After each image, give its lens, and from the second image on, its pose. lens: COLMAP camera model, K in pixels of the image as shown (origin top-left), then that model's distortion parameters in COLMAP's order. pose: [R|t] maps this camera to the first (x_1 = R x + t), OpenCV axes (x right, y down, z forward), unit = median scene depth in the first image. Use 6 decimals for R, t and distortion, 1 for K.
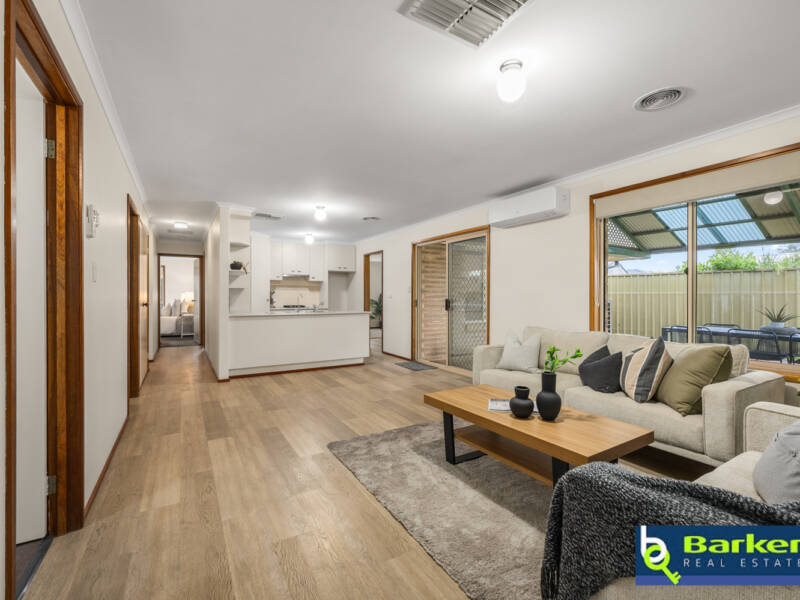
lens RADIAL K [[366.7, 0, 398.6], [0, 366.7, 297.3], [0, 0, 1]] dist [-0.001017, -0.000182]
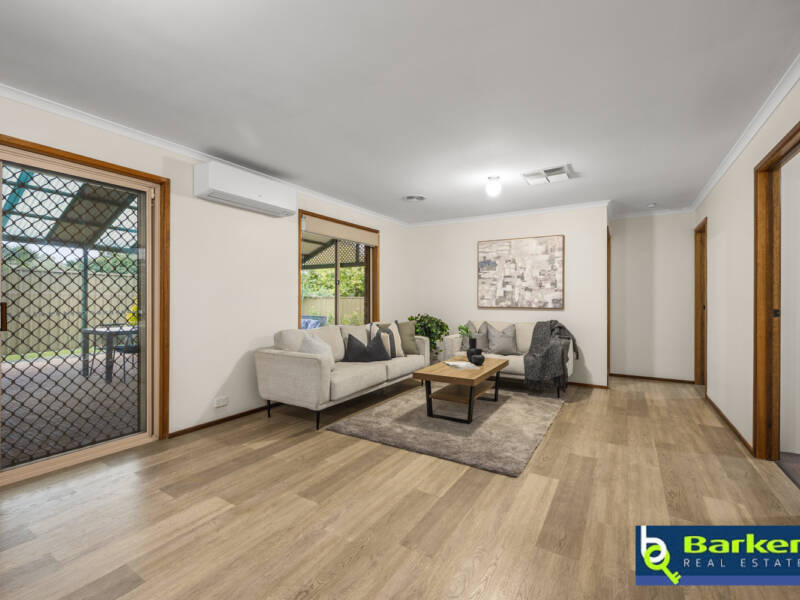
lens RADIAL K [[366.7, 0, 398.6], [0, 366.7, 297.3], [0, 0, 1]] dist [-0.001017, -0.000182]
pose [[-0.460799, 0.000141, 0.887505, -0.396309], [-0.004934, 0.999984, -0.002721, -0.000704], [-0.887491, -0.005633, -0.460791, 0.794043]]
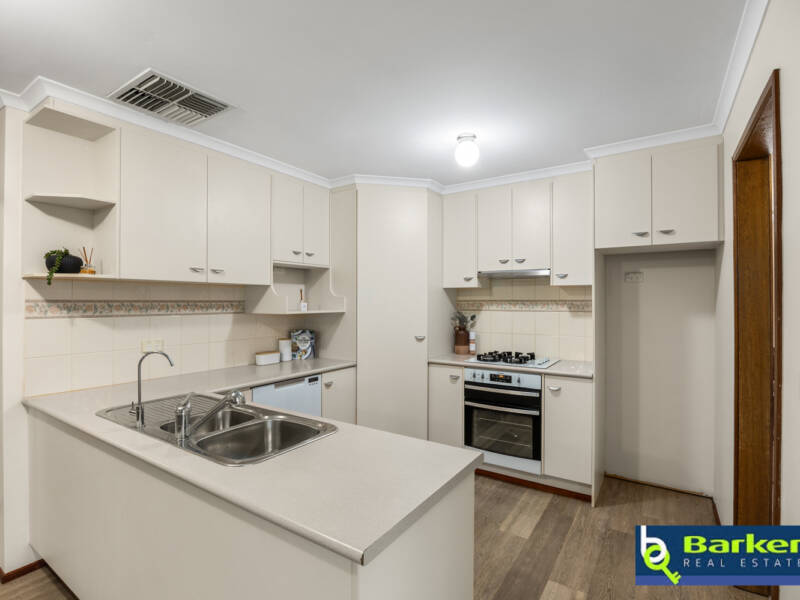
lens RADIAL K [[406.2, 0, 395.3], [0, 406.2, 300.5], [0, 0, 1]] dist [-0.004055, -0.000746]
pose [[0.425010, -0.002946, -0.905184, 0.053303], [-0.000986, 0.999993, -0.003717, -0.042394], [0.905188, 0.002472, 0.425004, 1.014658]]
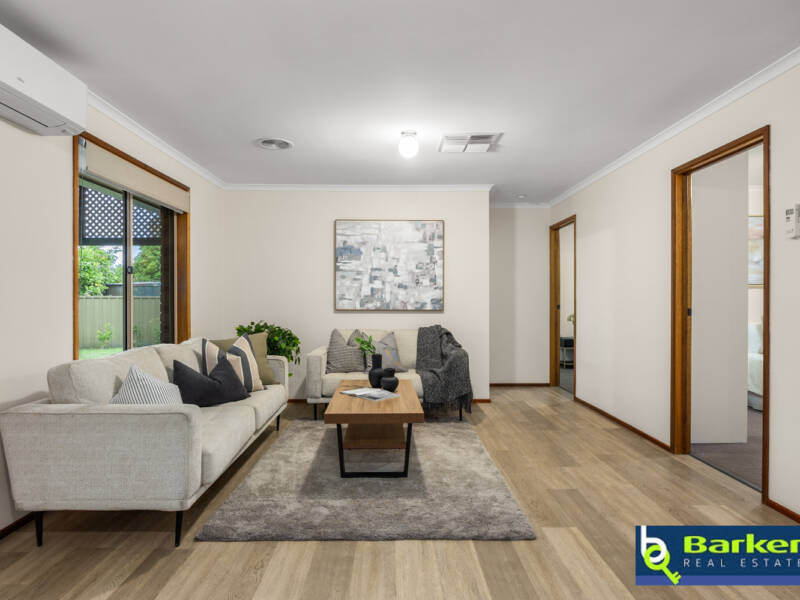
lens RADIAL K [[474.1, 0, 396.3], [0, 474.1, 299.1], [0, 0, 1]] dist [-0.005344, -0.000610]
pose [[-0.863470, -0.002307, 0.504396, -0.192581], [-0.002271, 0.999997, 0.000685, -0.000572], [-0.504396, -0.000555, -0.863472, 0.885462]]
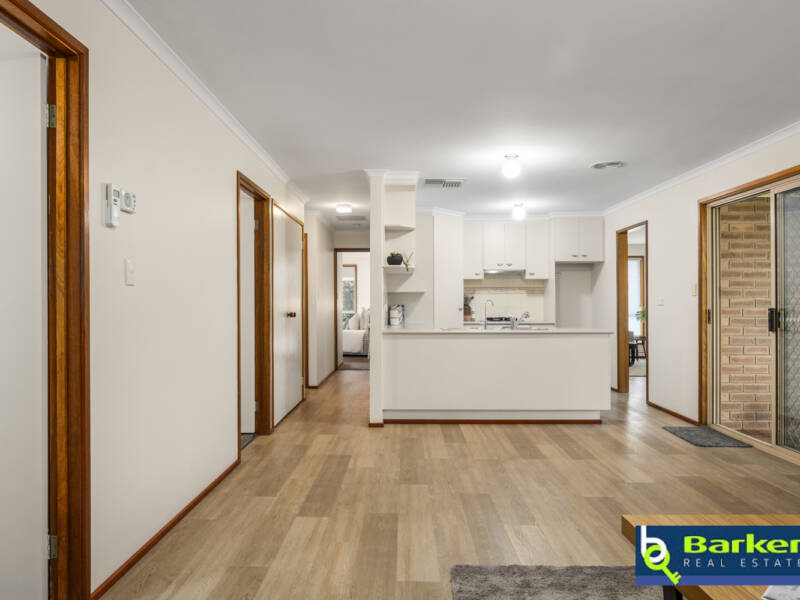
lens RADIAL K [[545.2, 0, 396.2], [0, 545.2, 301.5], [0, 0, 1]] dist [-0.002628, -0.001186]
pose [[0.852079, -0.004419, -0.523395, 0.083697], [0.001170, 0.999978, -0.006538, -0.000306], [0.523412, 0.004959, 0.852065, 0.118105]]
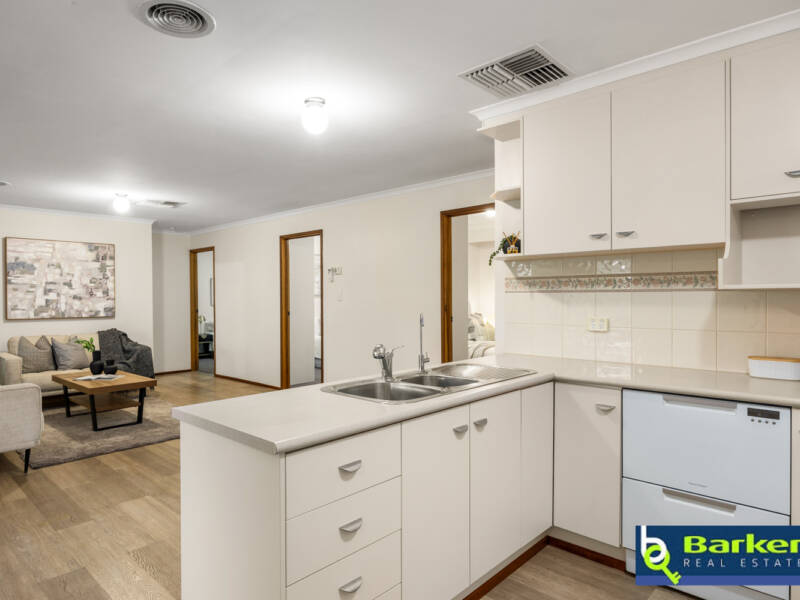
lens RADIAL K [[498.3, 0, 396.4], [0, 498.3, 301.9], [0, 0, 1]] dist [-0.002971, -0.000281]
pose [[-0.960537, 0.007103, -0.278062, -0.127774], [0.004398, 0.999937, 0.010350, -0.023268], [0.278118, 0.008718, -0.960507, 1.381527]]
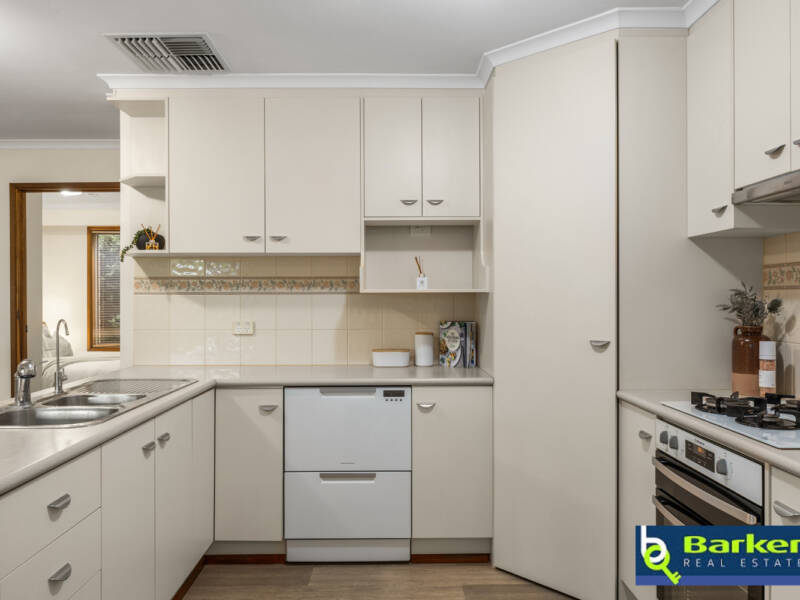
lens RADIAL K [[602.5, 0, 400.0], [0, 602.5, 300.0], [0, 0, 1]] dist [-0.000976, -0.001062]
pose [[-0.497917, 0.003845, -0.867216, -0.027031], [0.001816, 0.999993, 0.003391, -0.023318], [0.867223, 0.000113, -0.497921, 1.384537]]
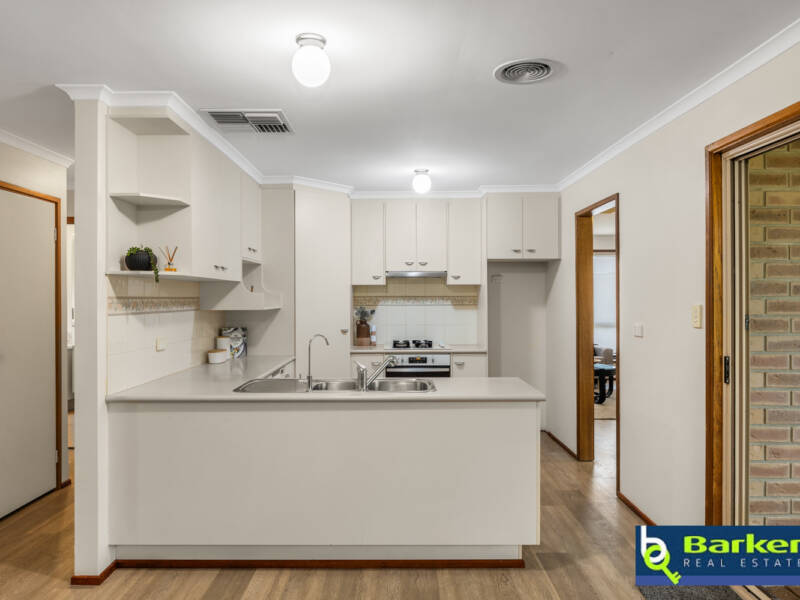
lens RADIAL K [[552.9, 0, 394.7], [0, 552.9, 298.4], [0, 0, 1]] dist [-0.004315, -0.001231]
pose [[0.857472, -0.002199, -0.514526, 0.053641], [0.002776, 0.999996, 0.000352, -0.041951], [0.514523, -0.001730, 0.857475, 0.591148]]
